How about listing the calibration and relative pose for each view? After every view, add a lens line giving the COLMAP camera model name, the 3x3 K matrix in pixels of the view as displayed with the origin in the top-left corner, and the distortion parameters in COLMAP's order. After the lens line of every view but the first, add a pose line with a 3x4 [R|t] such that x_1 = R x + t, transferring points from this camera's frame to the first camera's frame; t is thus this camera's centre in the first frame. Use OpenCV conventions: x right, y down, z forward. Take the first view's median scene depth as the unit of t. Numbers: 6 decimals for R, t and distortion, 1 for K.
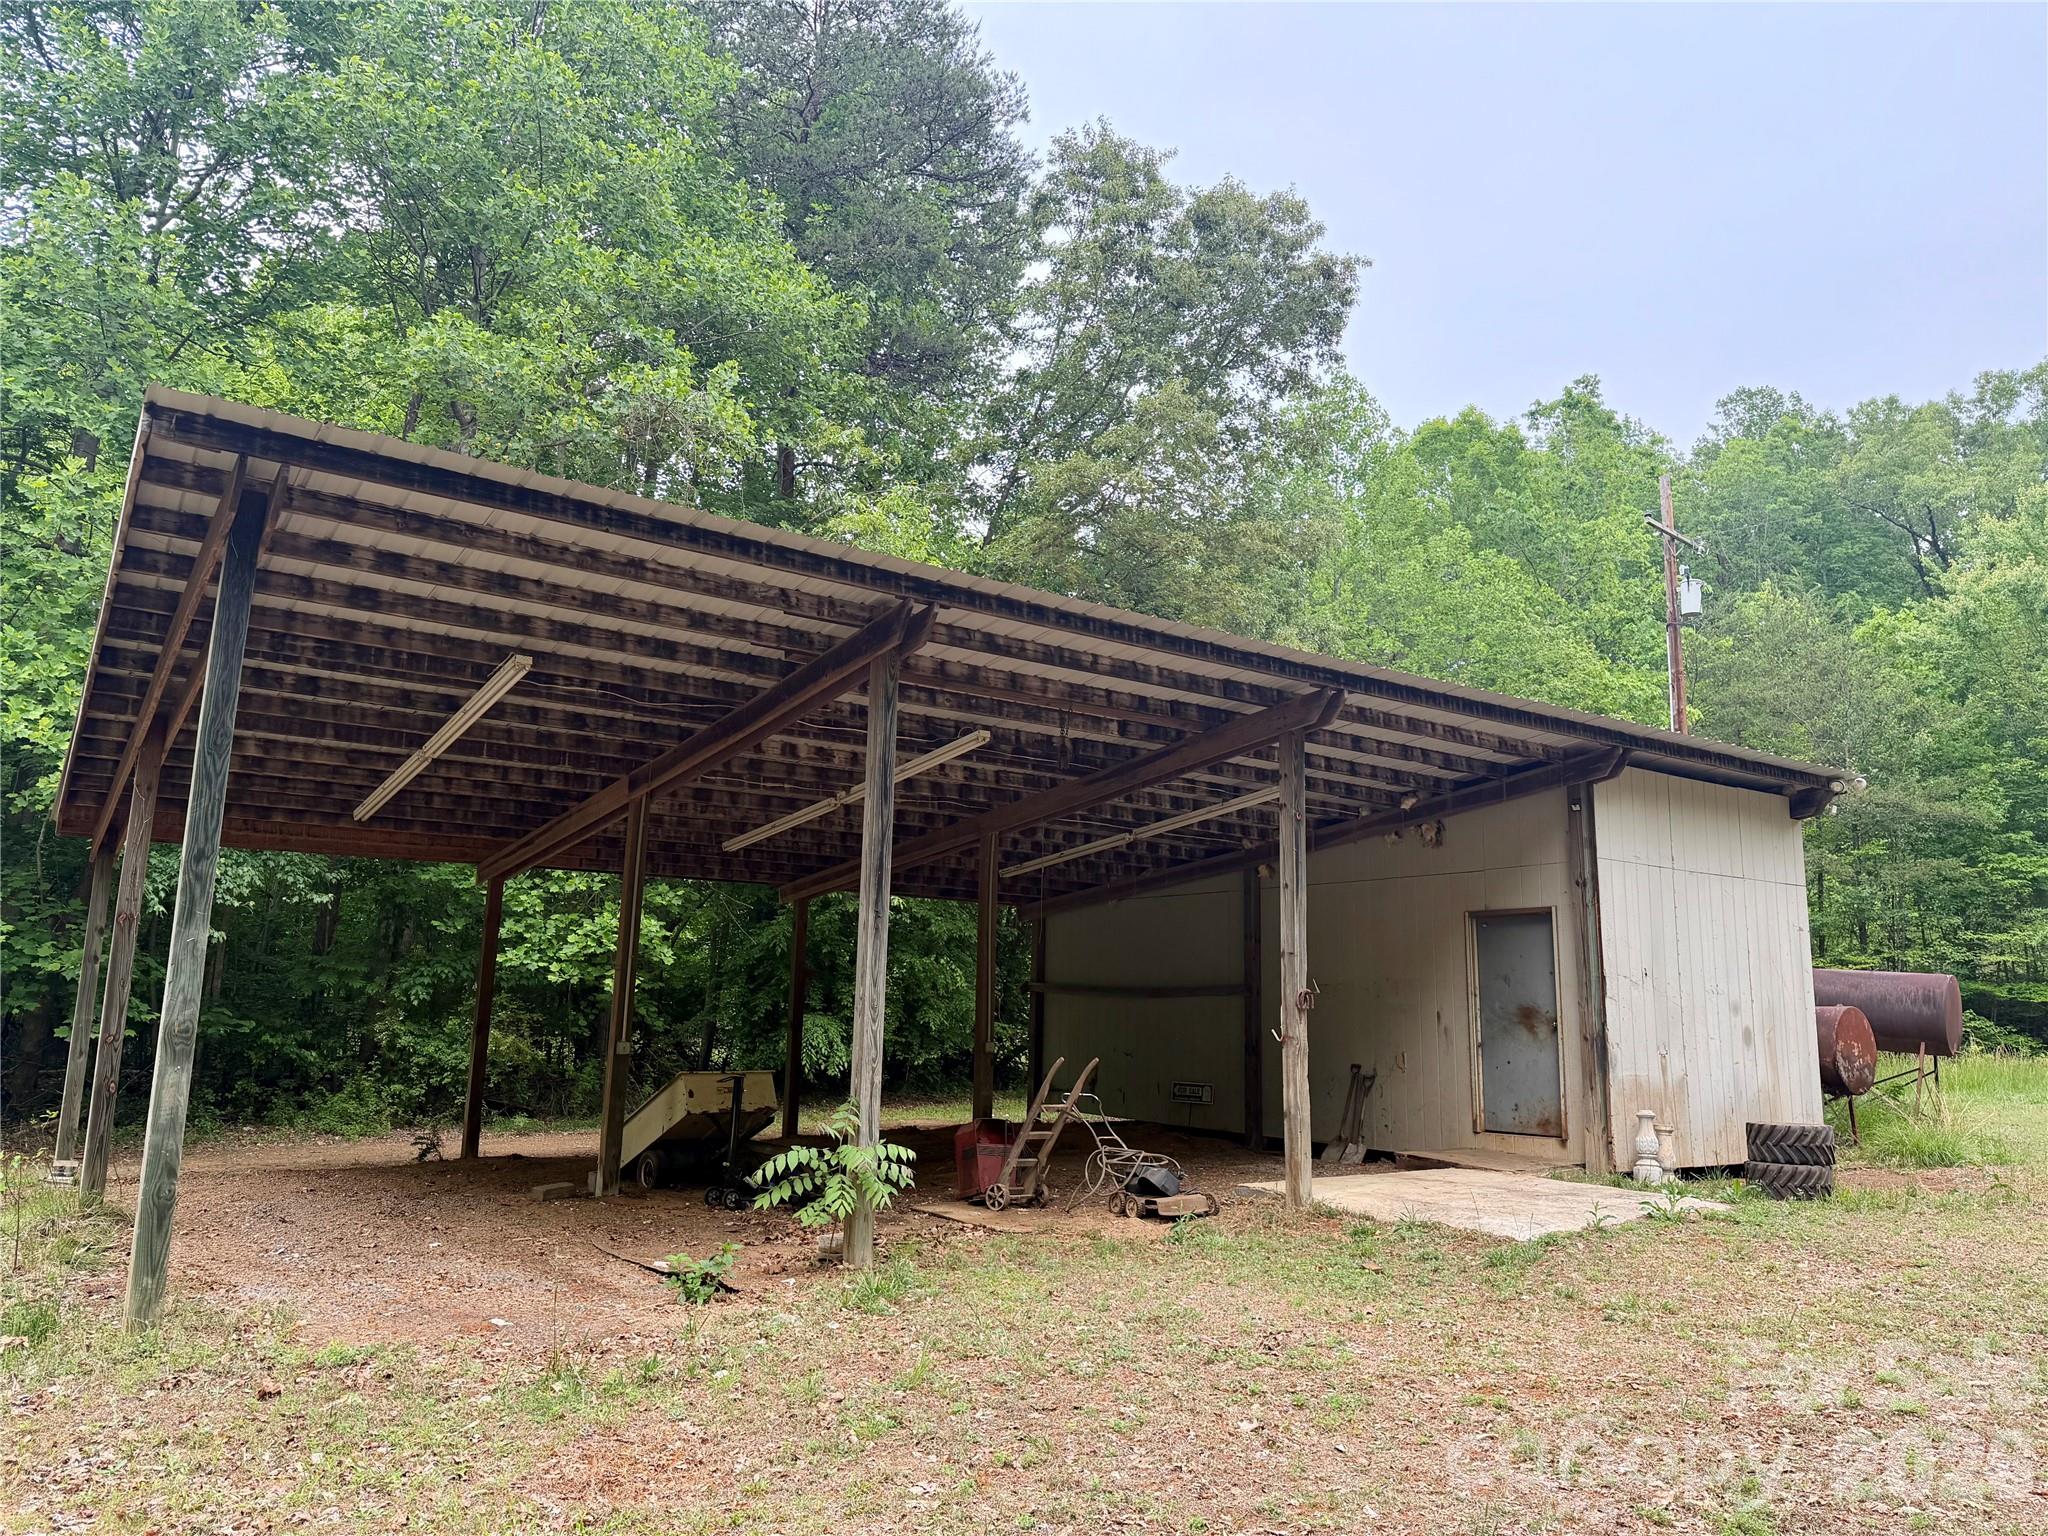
lens RADIAL K [[1371.6, 0, 1024.0], [0, 1371.6, 768.0], [0, 0, 1]] dist [0.110874, -0.164809]
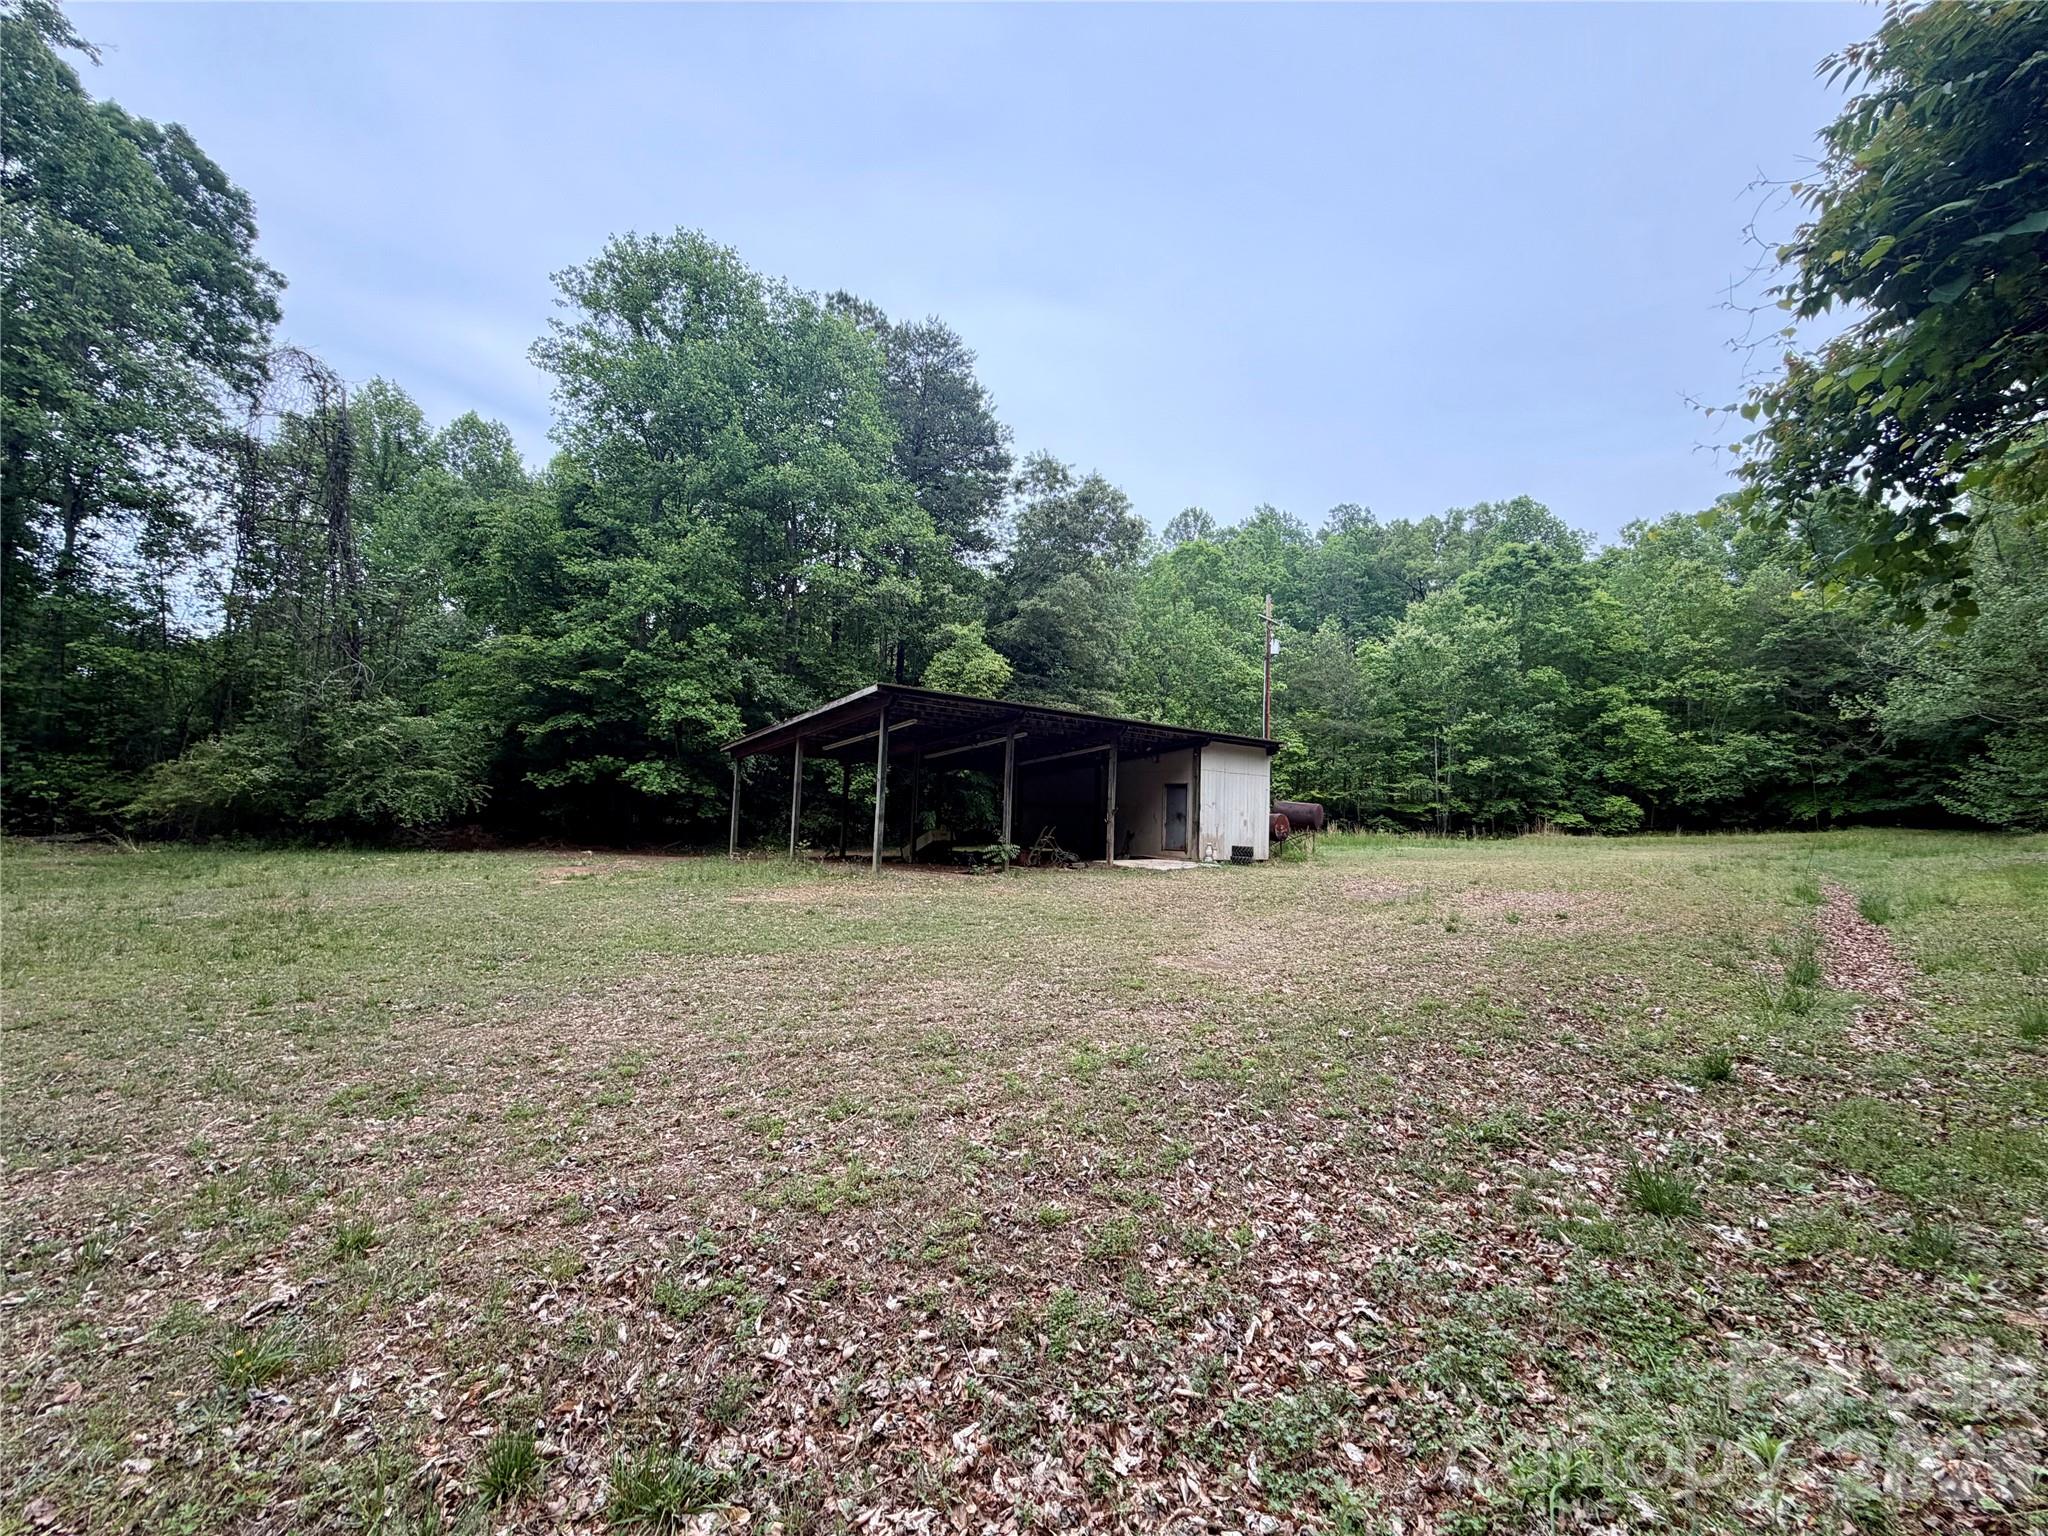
lens RADIAL K [[814.0, 0, 1024.0], [0, 814.0, 768.0], [0, 0, 1]] dist [0.000092, -0.000015]
pose [[0.996009, 0.016699, 0.087680, -0.132269], [-0.027393, 0.992125, 0.122222, -0.119770], [-0.084948, -0.124135, 0.988622, -0.644210]]
